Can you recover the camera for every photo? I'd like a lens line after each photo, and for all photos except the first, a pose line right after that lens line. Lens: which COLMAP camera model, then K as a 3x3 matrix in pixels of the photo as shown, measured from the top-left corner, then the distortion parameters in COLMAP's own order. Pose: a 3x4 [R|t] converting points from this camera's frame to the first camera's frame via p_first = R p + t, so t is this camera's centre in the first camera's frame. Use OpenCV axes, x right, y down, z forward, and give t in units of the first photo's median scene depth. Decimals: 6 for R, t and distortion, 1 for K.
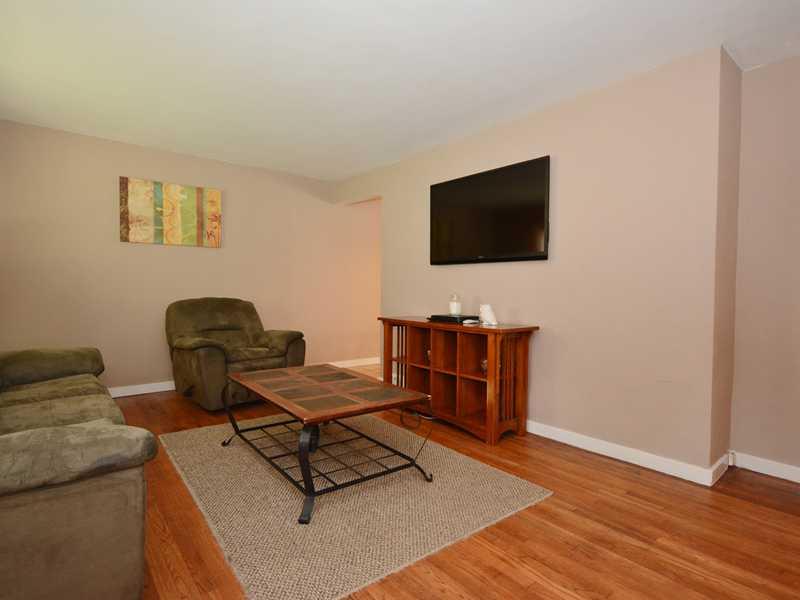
lens RADIAL K [[401.7, 0, 403.9], [0, 401.7, 301.4], [0, 0, 1]] dist [-0.001363, -0.000215]
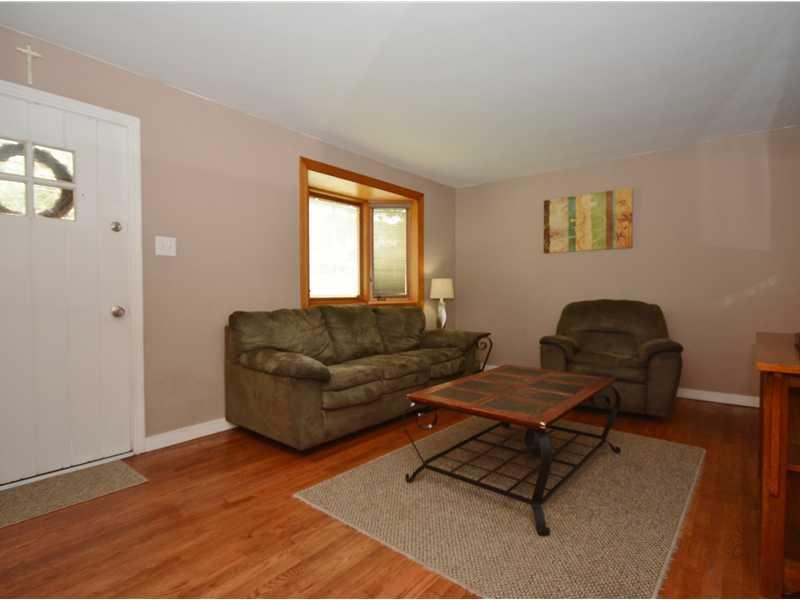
lens RADIAL K [[401.7, 0, 403.9], [0, 401.7, 301.4], [0, 0, 1]] dist [-0.001363, -0.000215]
pose [[0.248909, 0.012359, -0.968448, 0.363962], [-0.024013, 0.999690, 0.006586, 0.000504], [0.968229, 0.021616, 0.249129, 0.266612]]
